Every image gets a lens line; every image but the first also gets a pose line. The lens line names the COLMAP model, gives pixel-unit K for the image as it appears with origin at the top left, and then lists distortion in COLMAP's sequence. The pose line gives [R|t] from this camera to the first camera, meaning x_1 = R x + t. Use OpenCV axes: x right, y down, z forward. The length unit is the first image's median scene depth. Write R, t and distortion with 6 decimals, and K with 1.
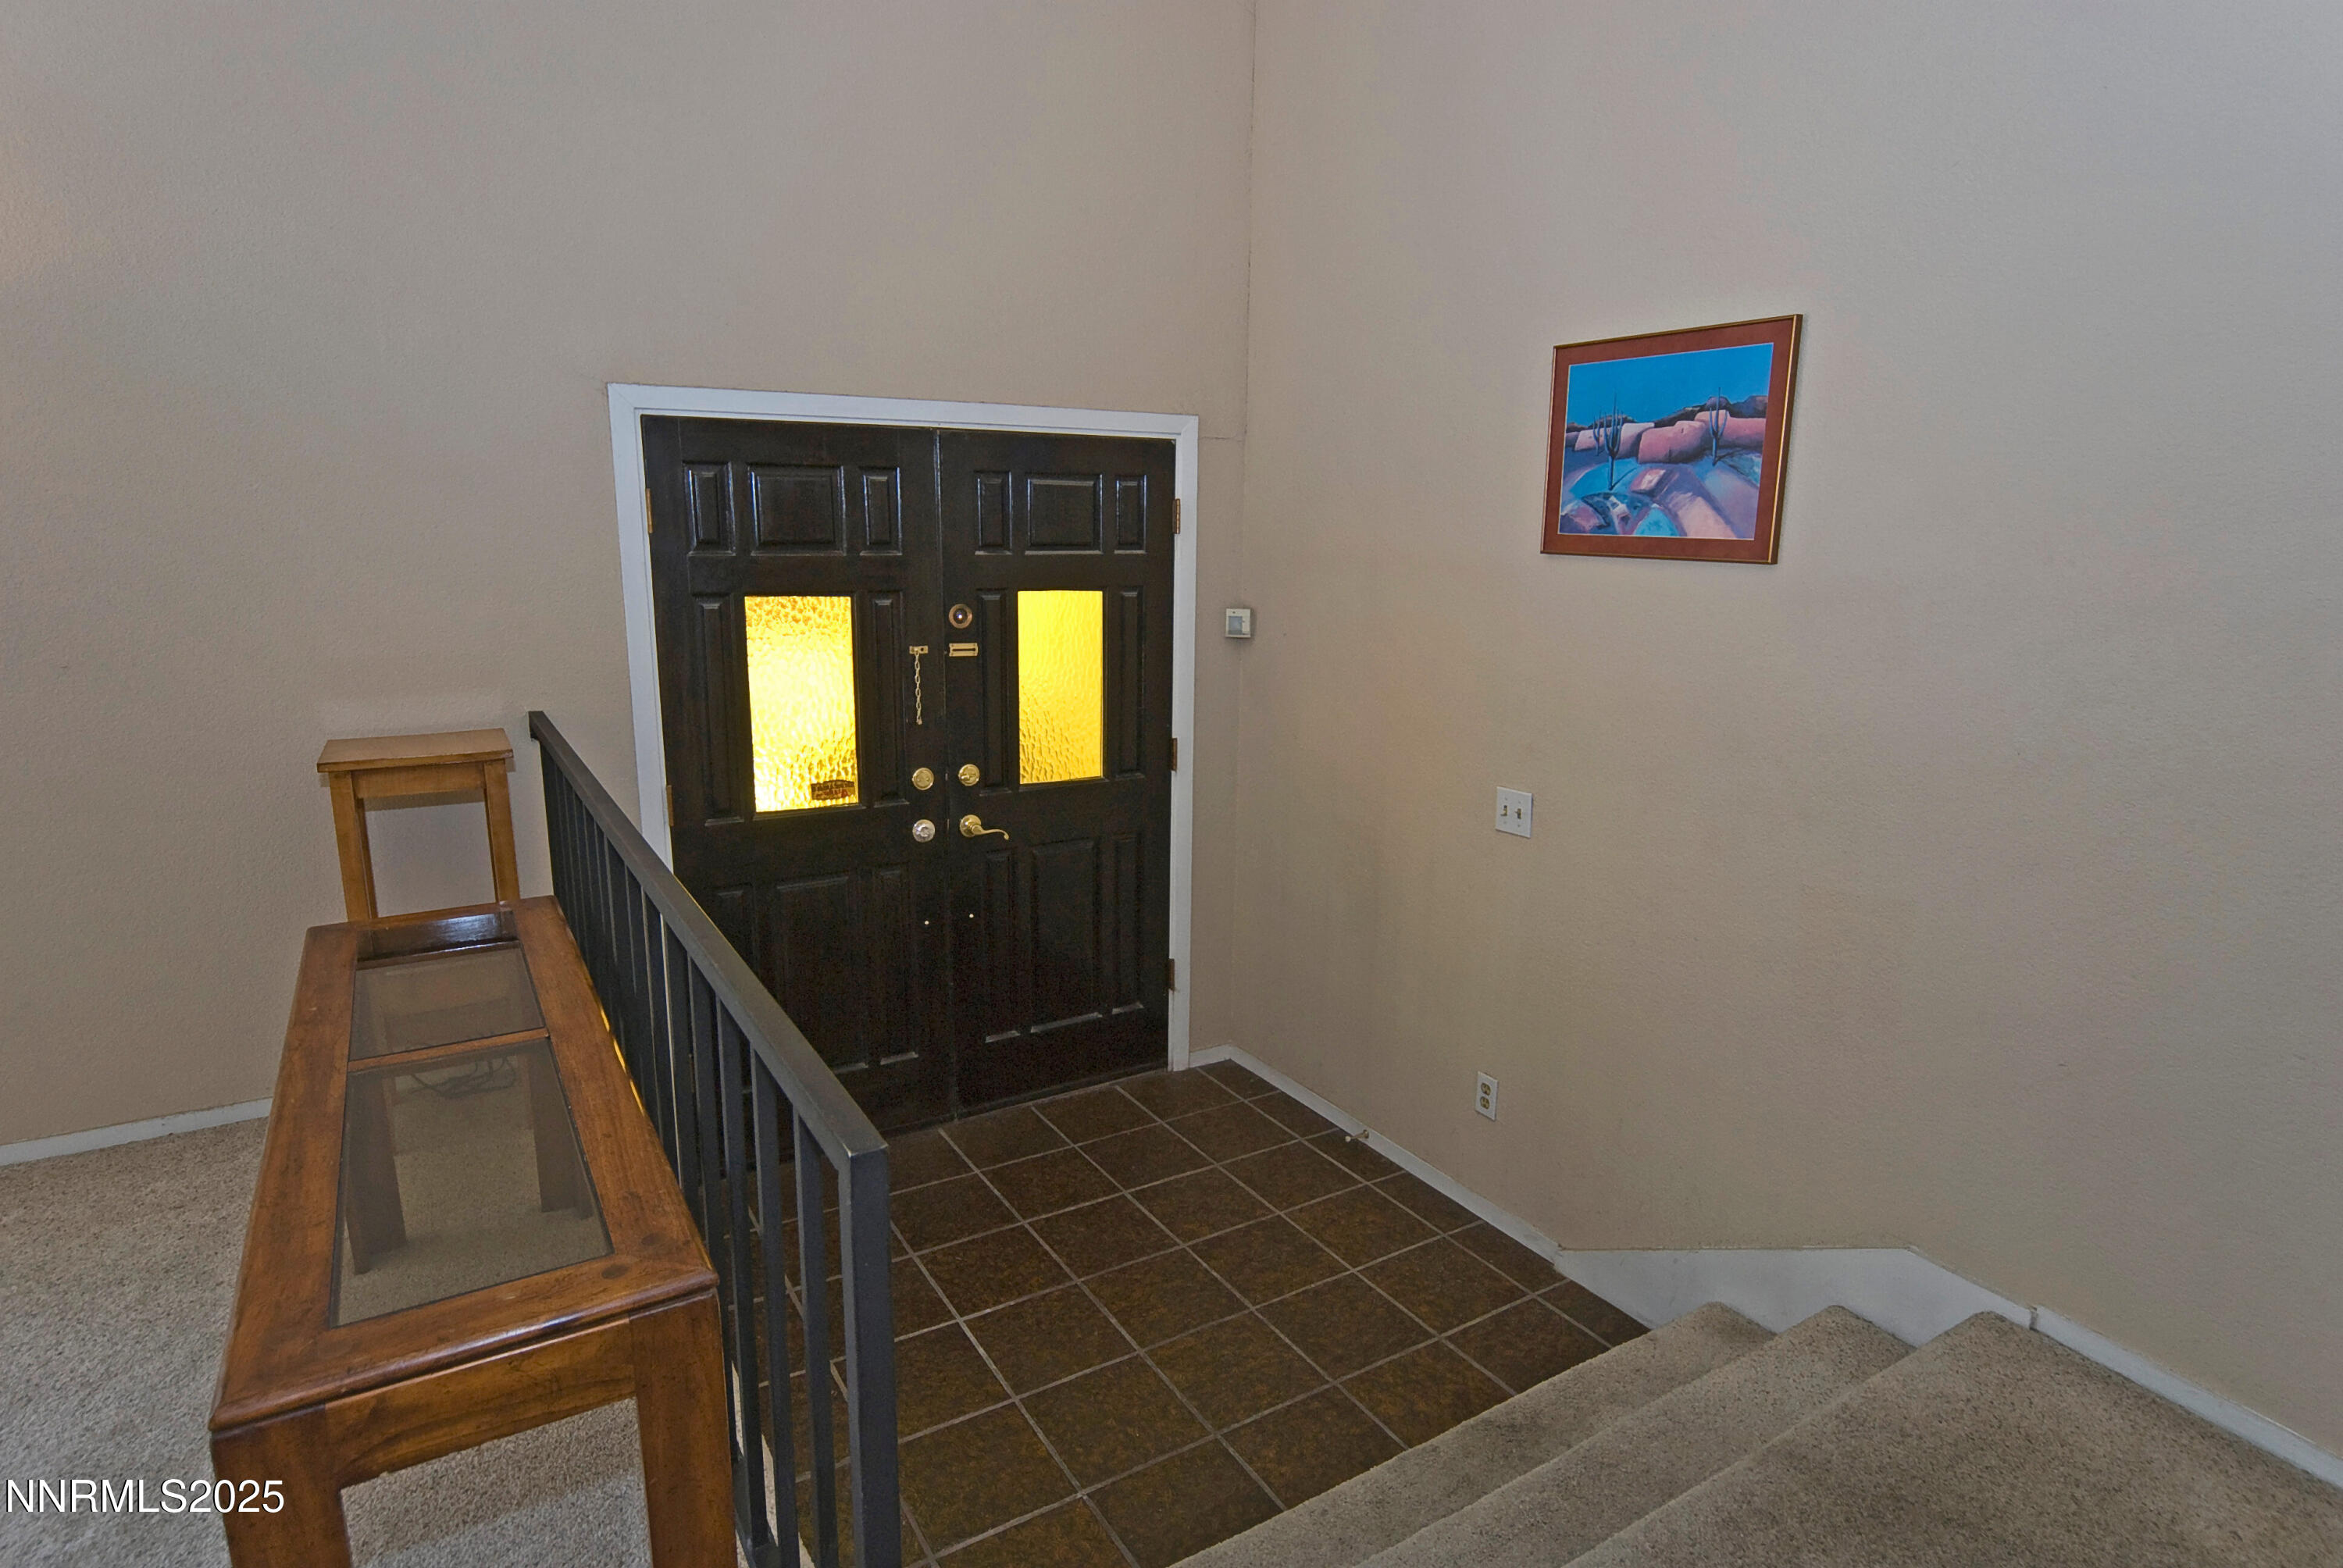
lens RADIAL K [[1263.2, 0, 1177.9], [0, 1263.2, 780.9], [0, 0, 1]] dist [-0.003719, 0.000493]
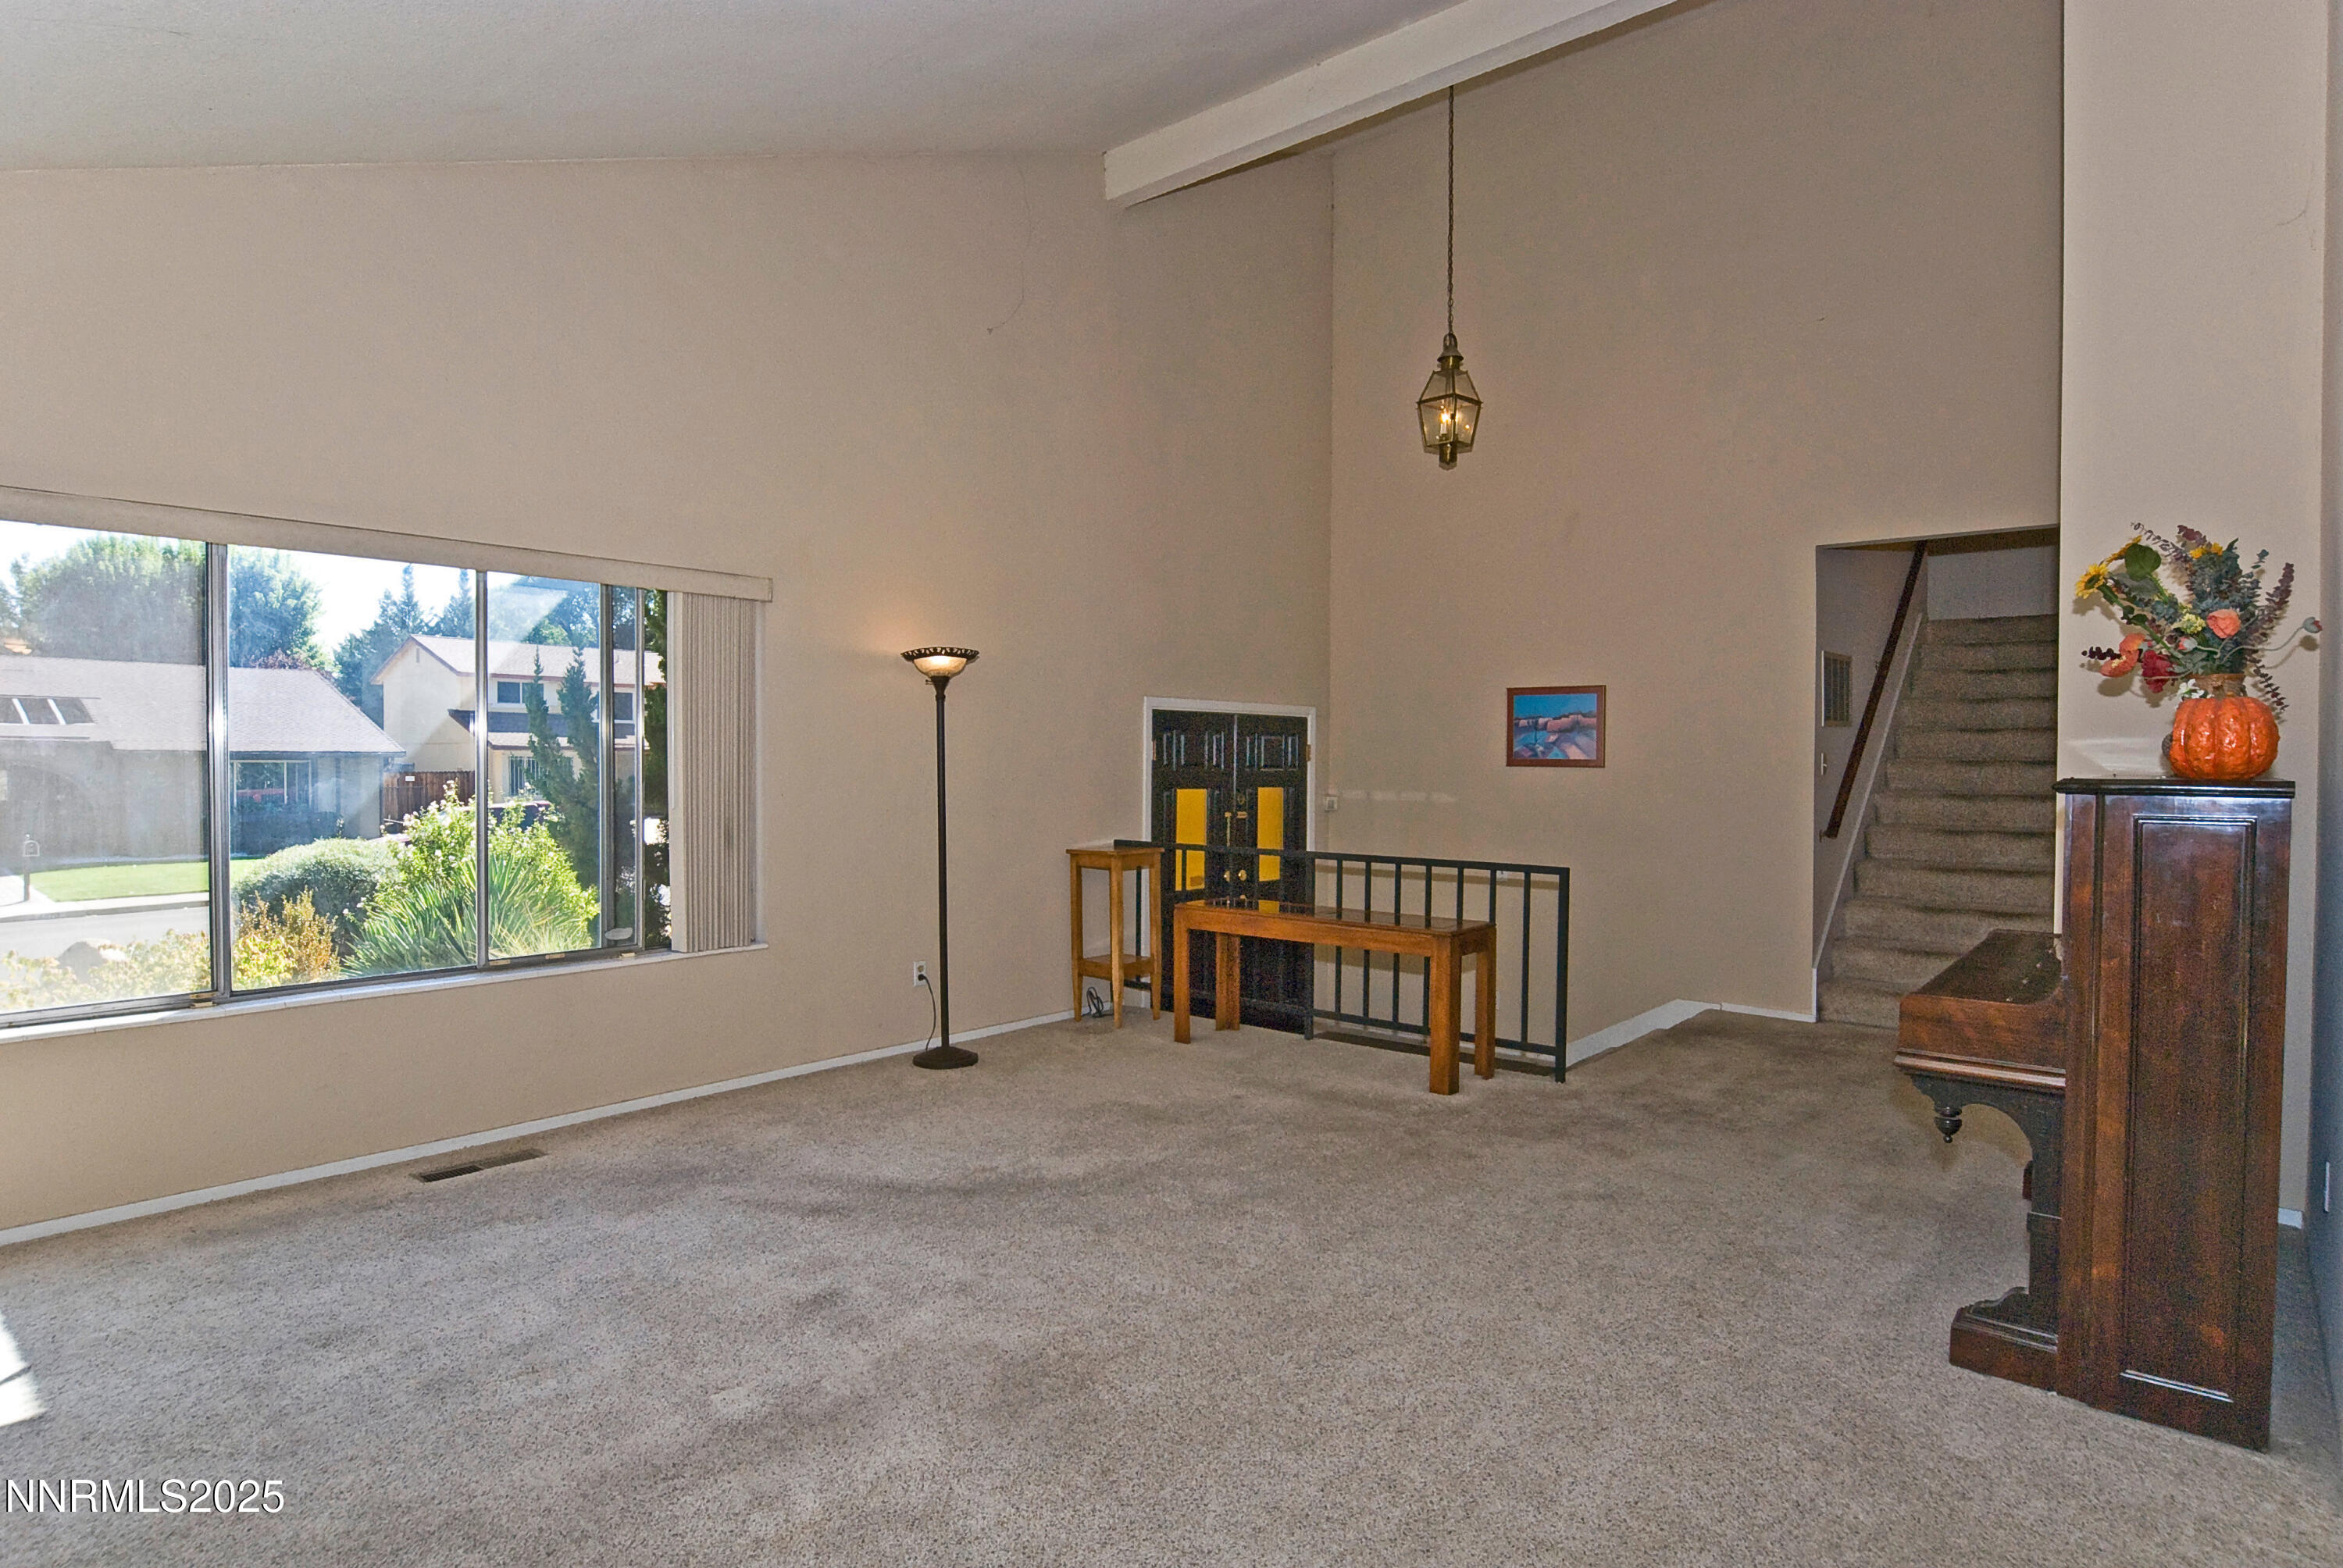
lens RADIAL K [[1263.2, 0, 1165.8], [0, 1263.2, 788.1], [0, 0, 1]] dist [-0.003719, 0.000493]
pose [[0.942219, -0.014433, 0.334686, -1.220470], [0.073562, 0.983600, -0.164678, 0.233917], [-0.326821, 0.179783, 0.927829, -1.136386]]
